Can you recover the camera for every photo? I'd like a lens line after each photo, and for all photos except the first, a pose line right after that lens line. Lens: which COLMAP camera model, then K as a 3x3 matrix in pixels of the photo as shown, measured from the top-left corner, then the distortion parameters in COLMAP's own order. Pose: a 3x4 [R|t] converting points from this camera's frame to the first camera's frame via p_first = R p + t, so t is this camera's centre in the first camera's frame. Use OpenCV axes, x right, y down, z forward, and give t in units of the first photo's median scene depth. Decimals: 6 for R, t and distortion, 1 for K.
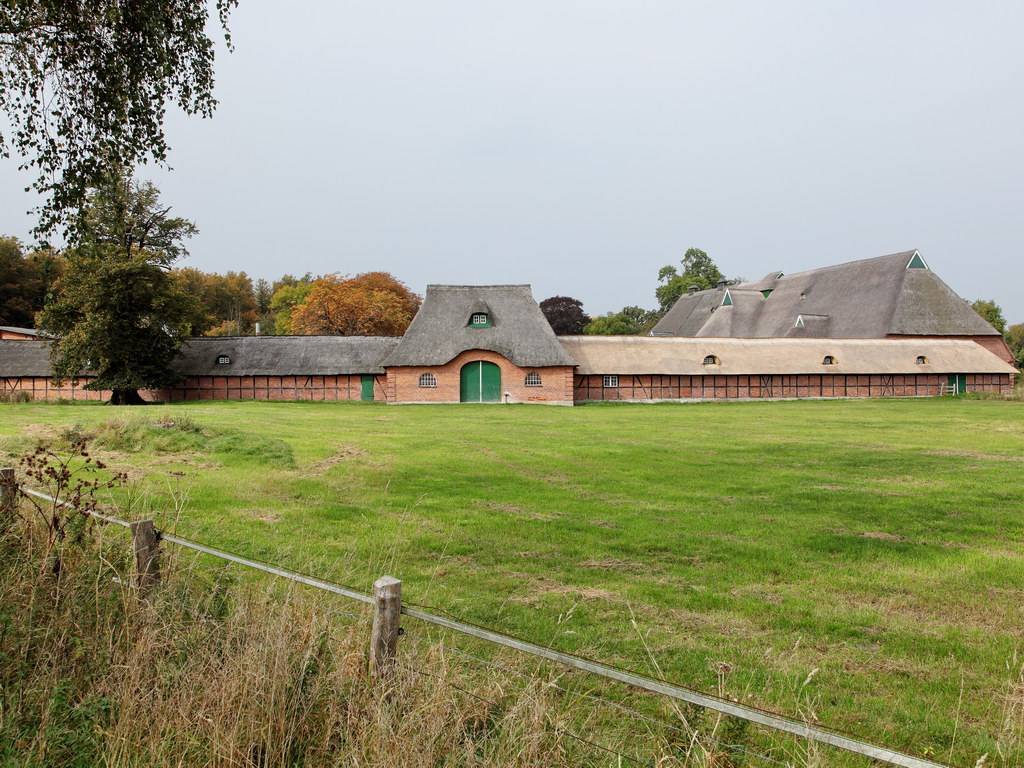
lens RADIAL K [[918.7, 0, 512.2], [0, 918.7, 384.6], [0, 0, 1]] dist [-0.001839, -0.000399]
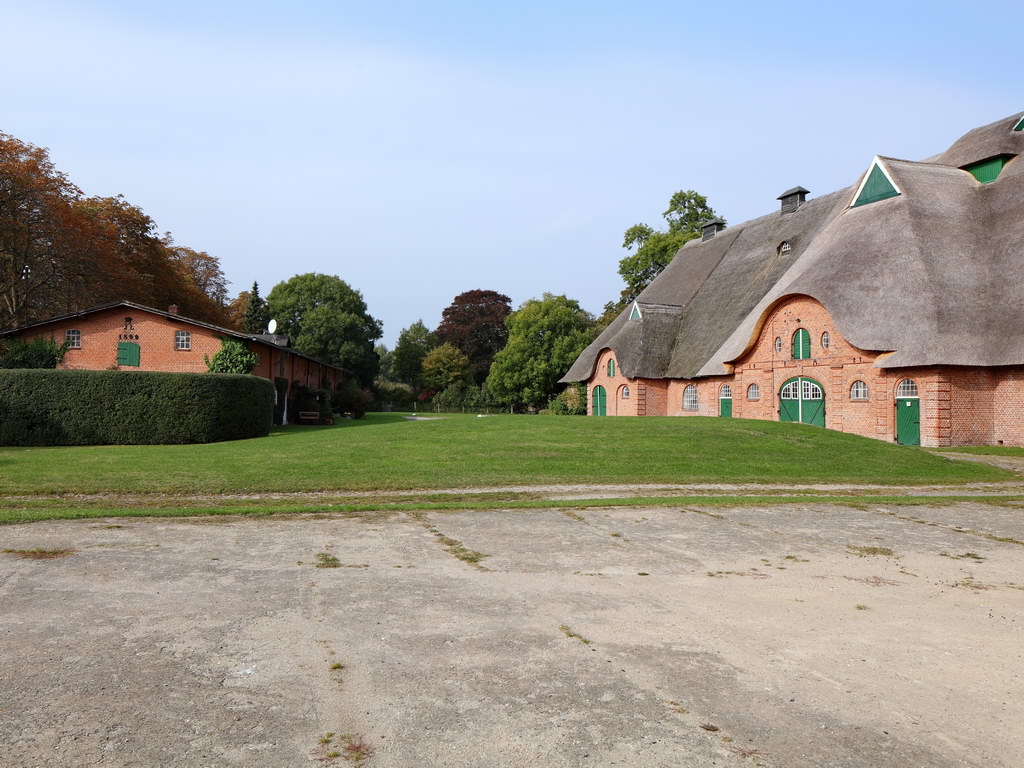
lens RADIAL K [[687.2, 0, 512.0], [0, 687.2, 386.1], [0, 0, 1]] dist [-0.004456, -0.000598]
pose [[0.997949, 0.025030, 0.058918, 0.056620], [-0.023547, 0.999391, -0.025736, -0.002693], [-0.059526, 0.024296, 0.997931, 0.538457]]
